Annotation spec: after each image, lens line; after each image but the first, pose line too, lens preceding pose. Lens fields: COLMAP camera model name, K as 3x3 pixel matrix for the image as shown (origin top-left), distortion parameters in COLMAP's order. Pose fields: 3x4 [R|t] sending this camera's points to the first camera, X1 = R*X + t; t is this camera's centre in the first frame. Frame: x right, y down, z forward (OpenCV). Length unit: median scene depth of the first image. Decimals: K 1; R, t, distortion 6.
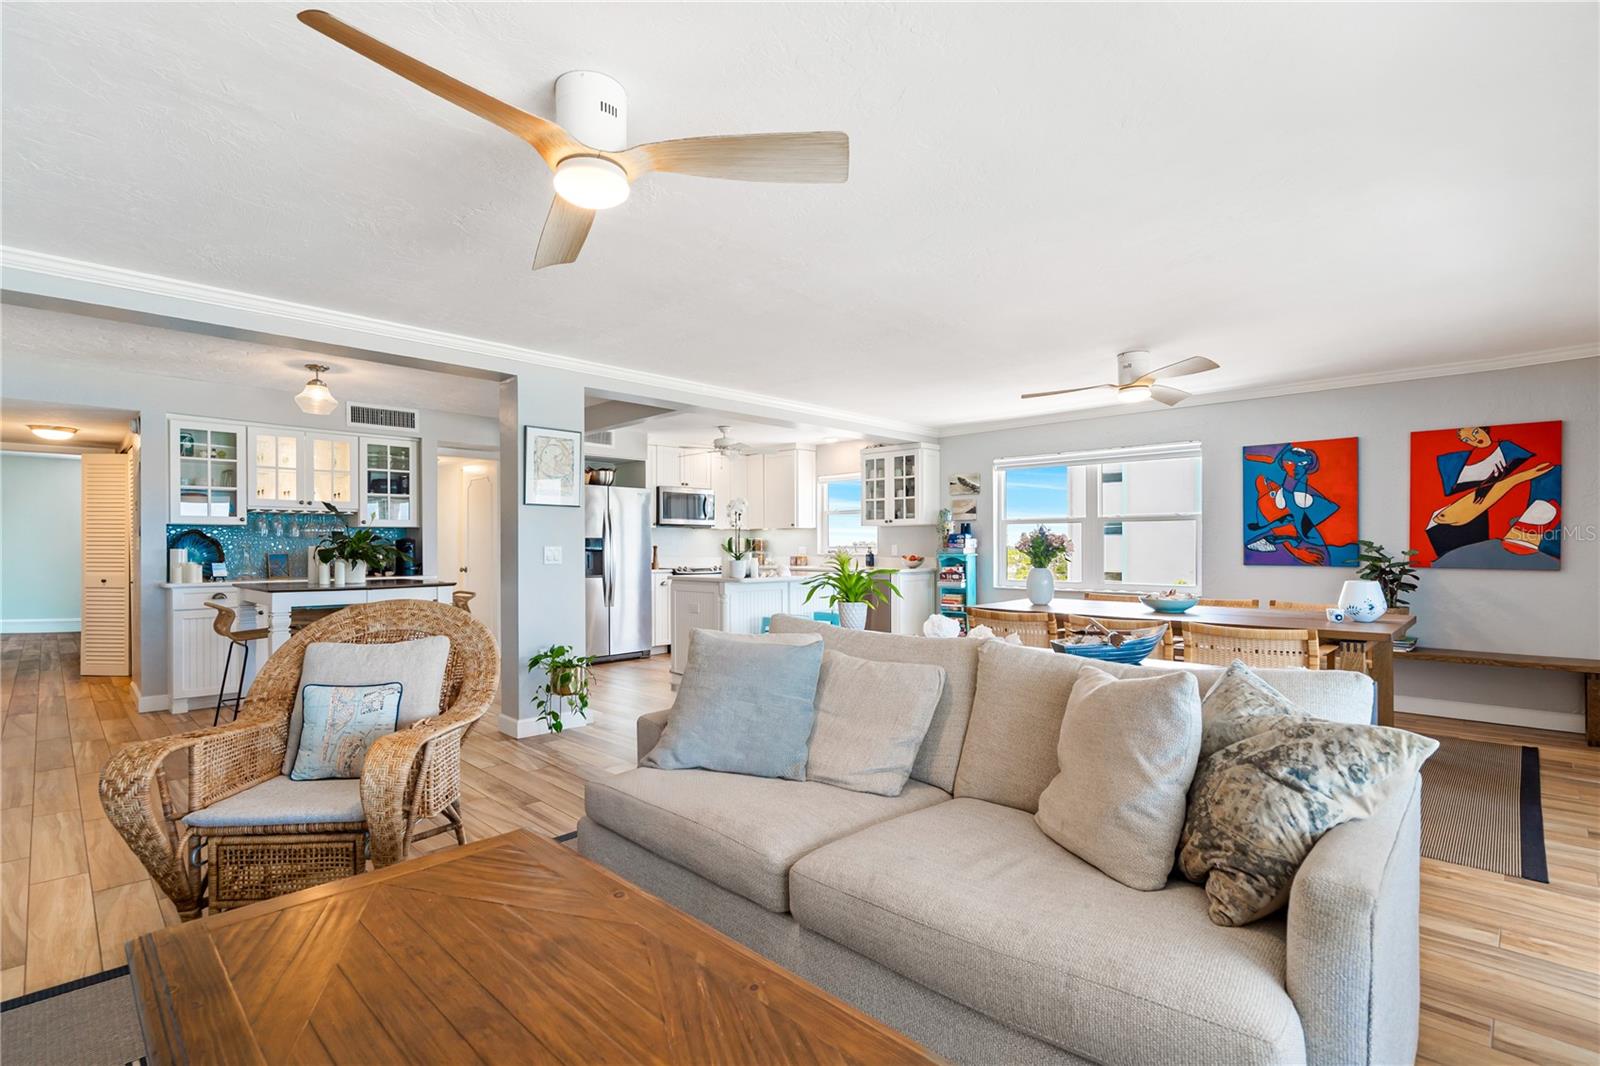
lens RADIAL K [[739.8, 0, 792.4], [0, 739.8, 544.6], [0, 0, 1]] dist [-0.031305, 0.009593]
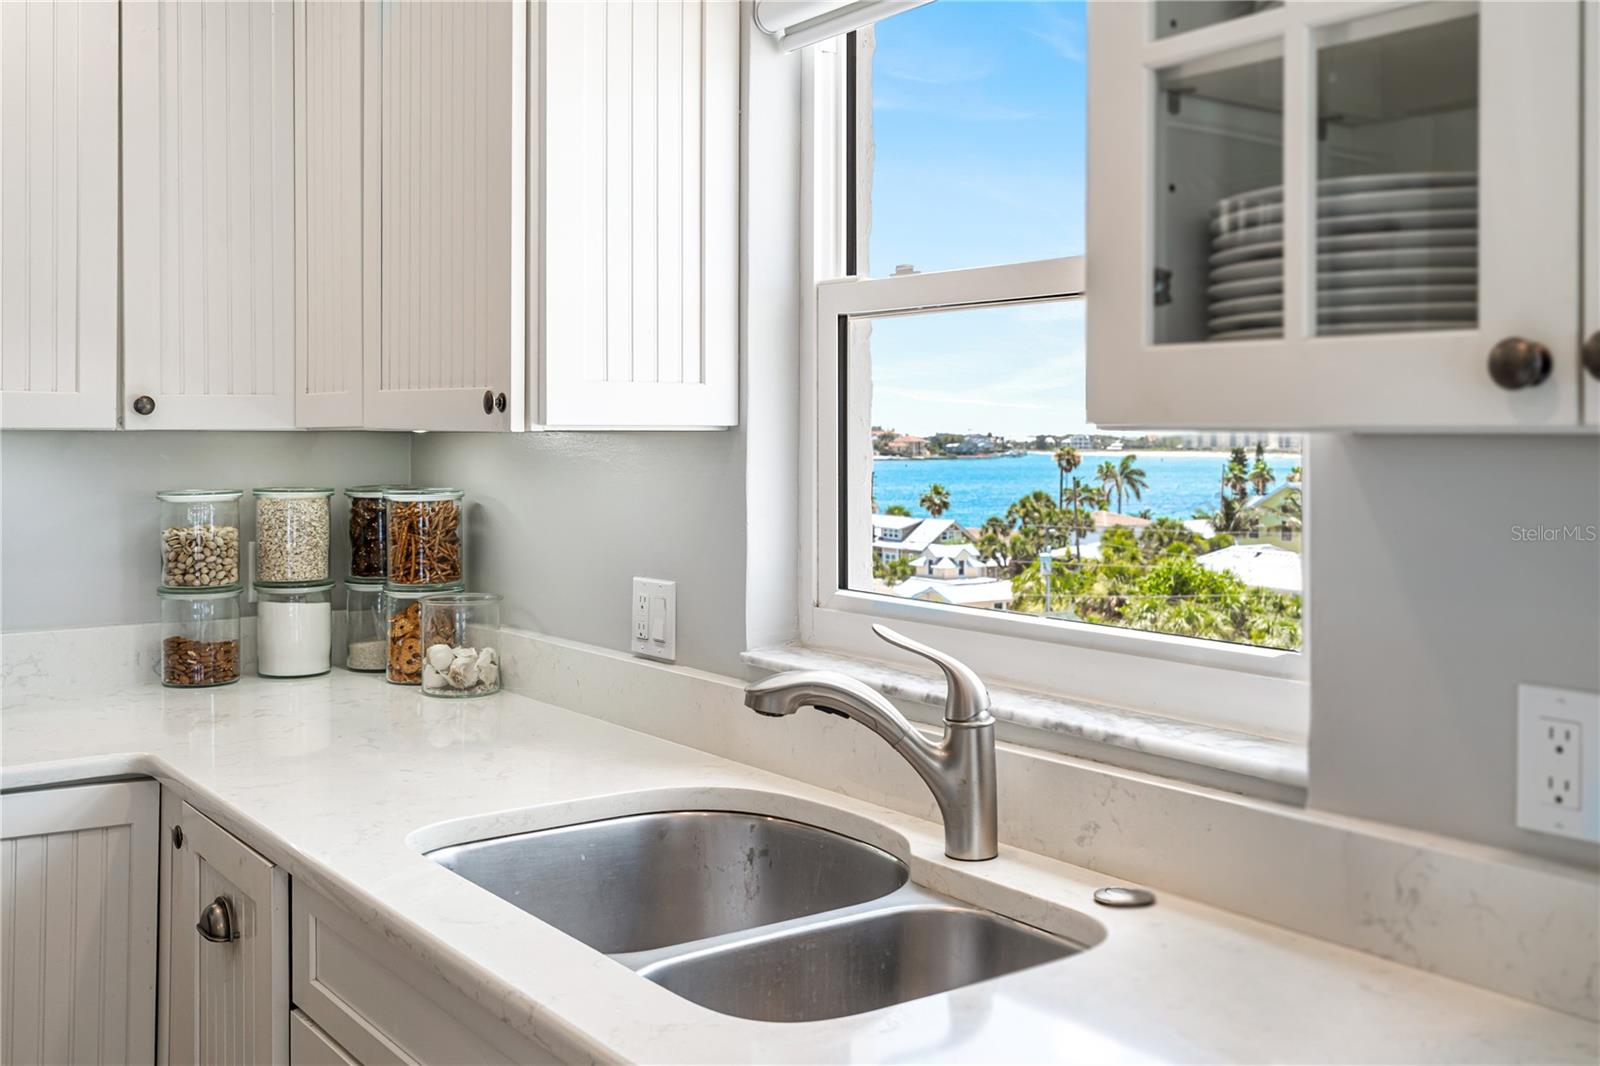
lens RADIAL K [[1572.1, 0, 788.7], [0, 1572.1, 445.6], [0, 0, 1]] dist [0.045300, 0.000000]
pose [[0.985471, 0.010428, -0.169524, 0.117135], [-0.009017, 0.999918, 0.009094, -0.032459], [0.169605, -0.007433, 0.985484, 1.097731]]
